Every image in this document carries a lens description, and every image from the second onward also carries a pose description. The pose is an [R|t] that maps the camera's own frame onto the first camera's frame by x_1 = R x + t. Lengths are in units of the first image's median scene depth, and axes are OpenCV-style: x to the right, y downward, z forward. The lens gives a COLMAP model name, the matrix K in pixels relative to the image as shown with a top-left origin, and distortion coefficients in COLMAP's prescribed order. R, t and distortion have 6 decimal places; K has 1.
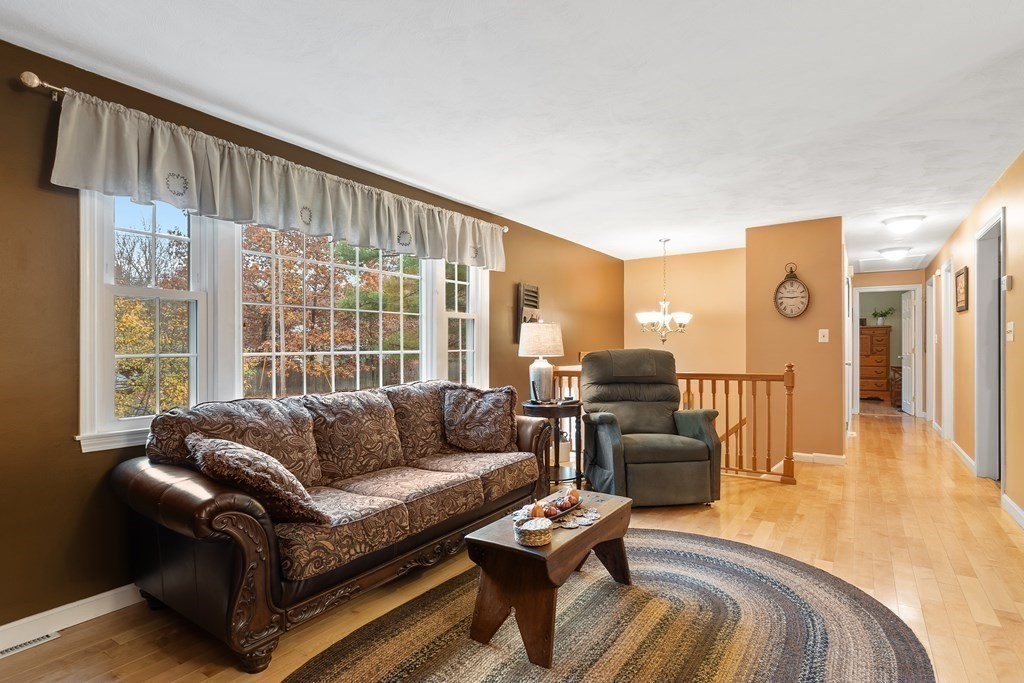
lens RADIAL K [[526.4, 0, 512.0], [0, 526.4, 341.5], [0, 0, 1]] dist [0.001831, 0.000419]
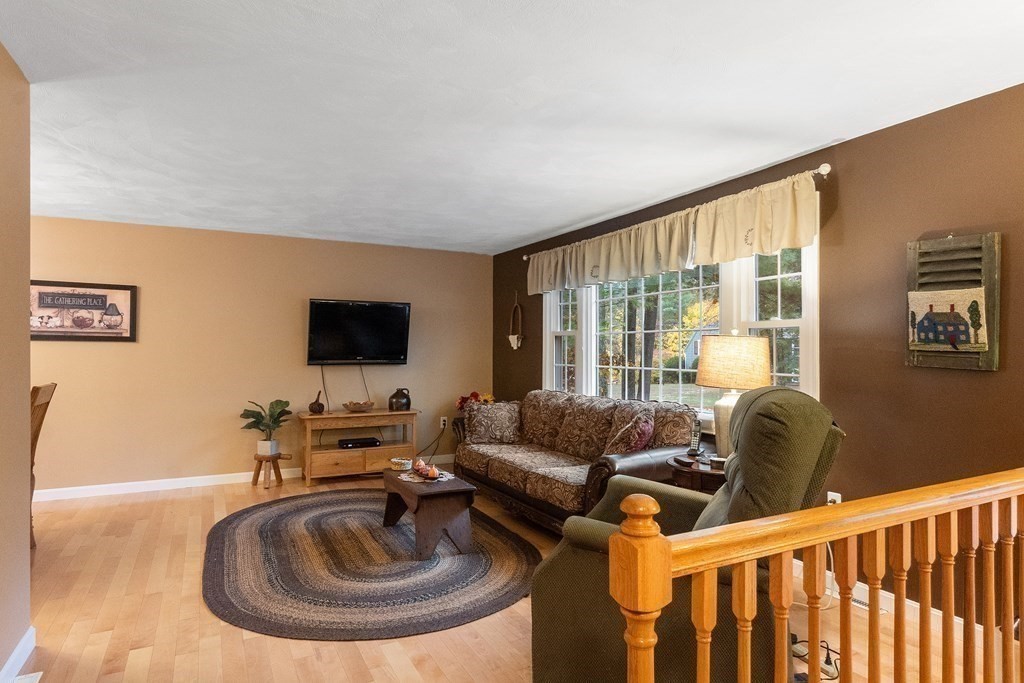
lens RADIAL K [[587.7, 0, 512.0], [0, 587.7, 341.5], [0, 0, 1]] dist [0.001095, 0.000094]
pose [[-0.480855, -0.008694, -0.876757, 1.208293], [0.009470, 0.999841, -0.015109, -0.027998], [0.876749, -0.015568, -0.480696, 1.691191]]
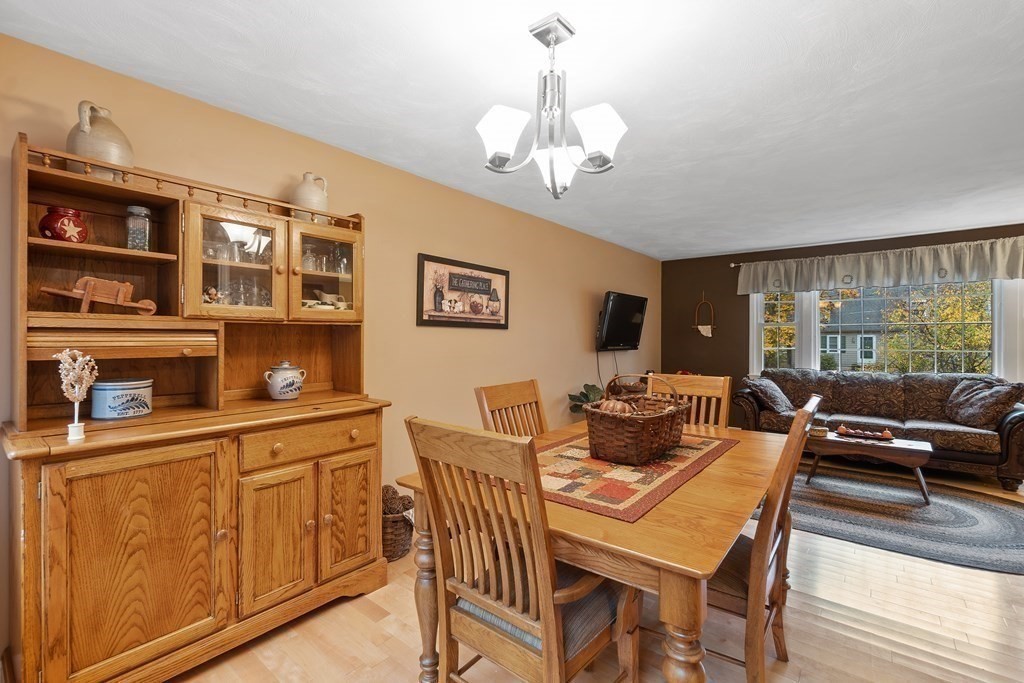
lens RADIAL K [[455.3, 0, 510.9], [0, 455.3, 338.1], [0, 0, 1]] dist [0.000478, -0.001119]
pose [[-0.096084, 0.007468, -0.995345, 1.522697], [0.010228, 0.999926, 0.006515, -0.048582], [0.995321, -0.009554, -0.096153, -0.090043]]
